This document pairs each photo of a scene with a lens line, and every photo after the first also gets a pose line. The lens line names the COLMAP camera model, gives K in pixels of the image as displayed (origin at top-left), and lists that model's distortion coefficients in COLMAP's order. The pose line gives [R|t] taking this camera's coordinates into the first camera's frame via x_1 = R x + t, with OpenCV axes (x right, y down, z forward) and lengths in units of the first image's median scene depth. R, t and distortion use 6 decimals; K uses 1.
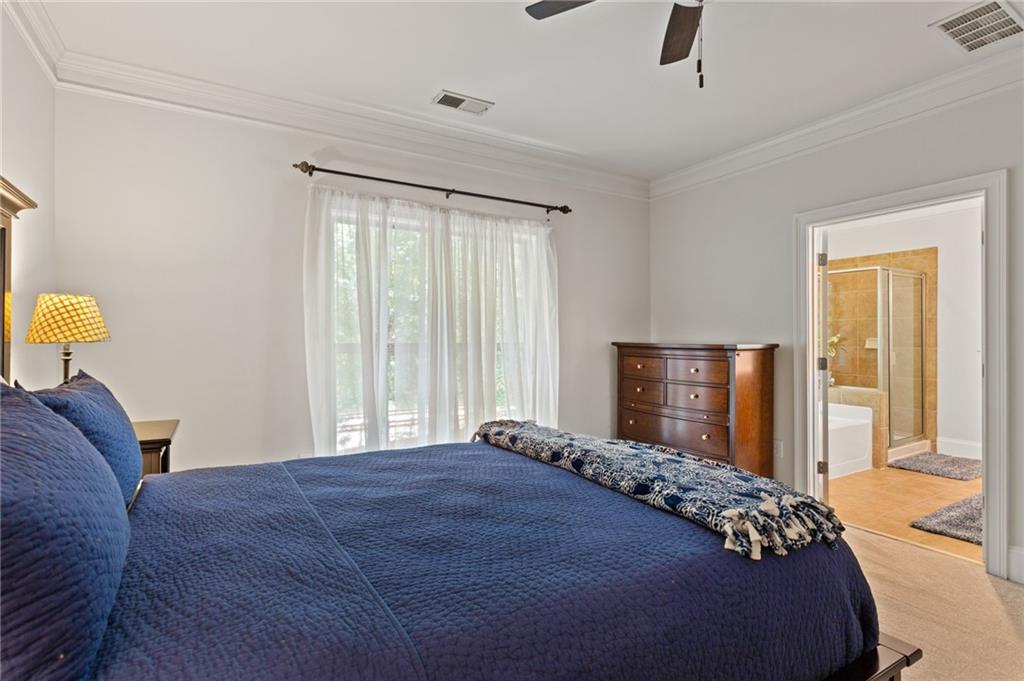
lens RADIAL K [[492.1, 0, 514.1], [0, 492.1, 335.8], [0, 0, 1]] dist [0.004867, 0.000853]
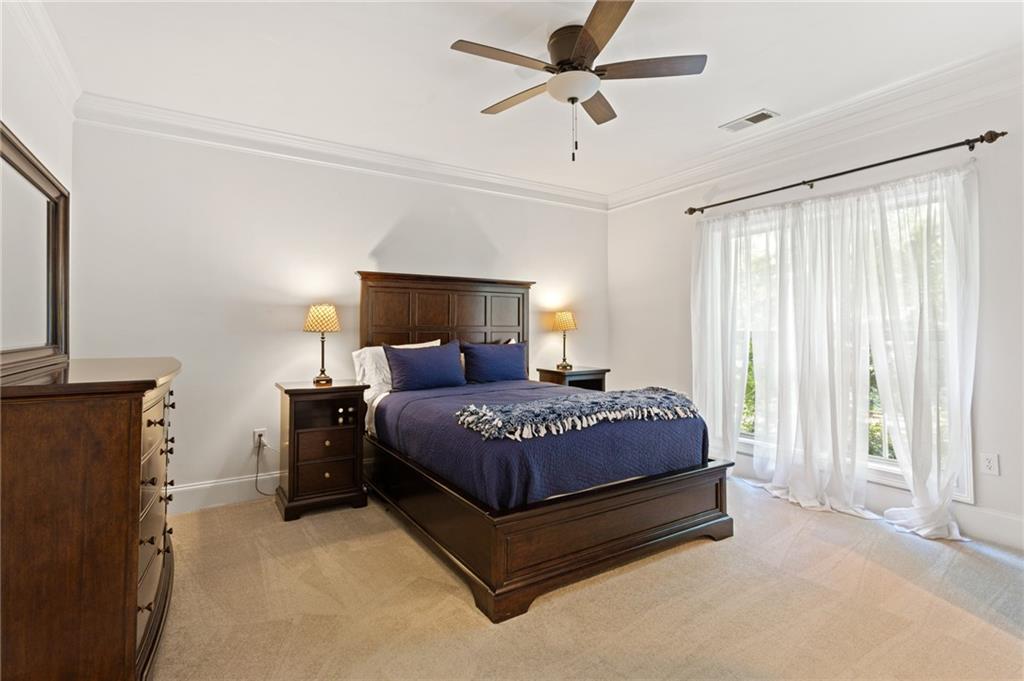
lens RADIAL K [[492.1, 0, 514.1], [0, 492.1, 335.8], [0, 0, 1]] dist [0.004867, 0.000853]
pose [[0.038940, 0.007836, -0.999211, 0.924534], [0.007318, 0.999940, 0.008127, 0.014694], [0.999215, -0.007629, 0.038880, 0.361970]]
